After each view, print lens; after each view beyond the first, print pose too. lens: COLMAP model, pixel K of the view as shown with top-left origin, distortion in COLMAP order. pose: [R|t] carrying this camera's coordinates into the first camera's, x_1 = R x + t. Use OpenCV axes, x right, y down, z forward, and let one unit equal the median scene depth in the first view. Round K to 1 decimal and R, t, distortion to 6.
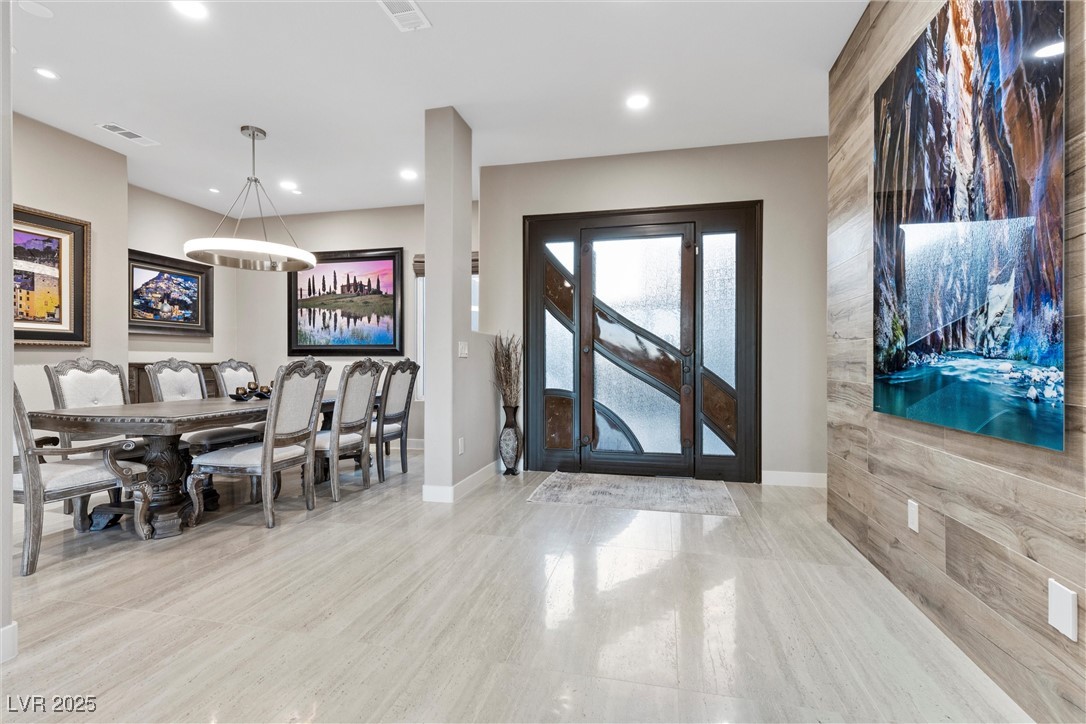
lens RADIAL K [[489.4, 0, 547.6], [0, 489.4, 364.0], [0, 0, 1]] dist [0.010702, -0.000757]
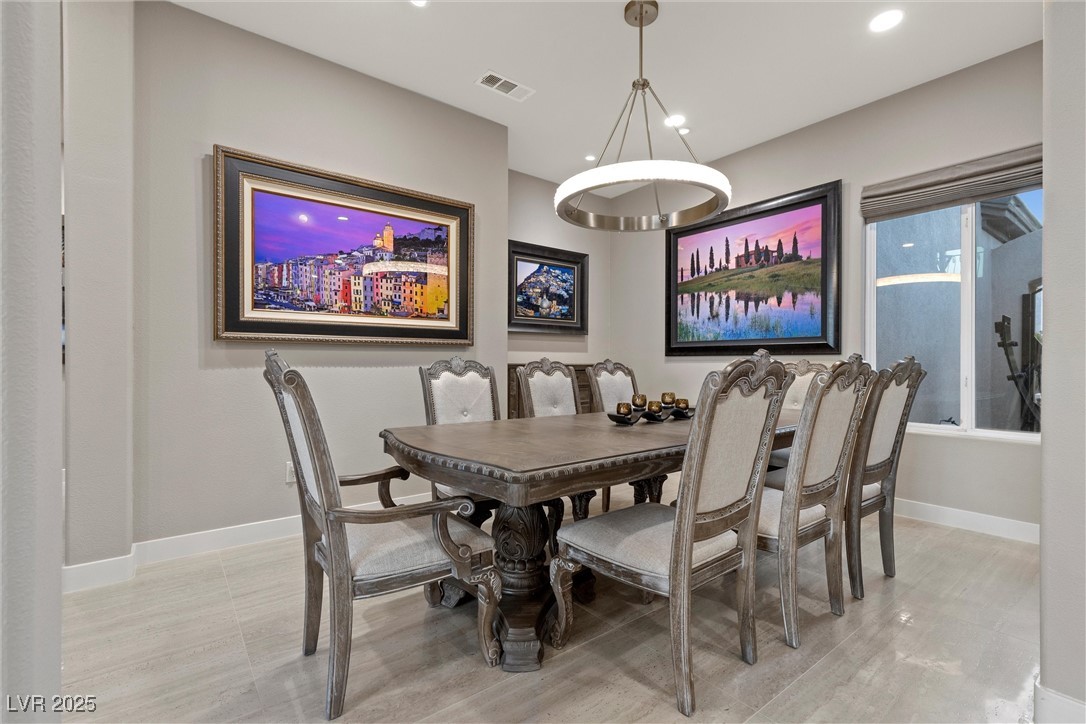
lens RADIAL K [[480.3, 0, 543.0], [0, 480.3, 362.0], [0, 0, 1]] dist [0.011216, -0.000134]
pose [[0.771426, -0.000109, -0.636319, -0.250076], [-0.005339, 0.999964, -0.006643, -0.000547], [0.636296, 0.008522, 0.771398, 0.367533]]
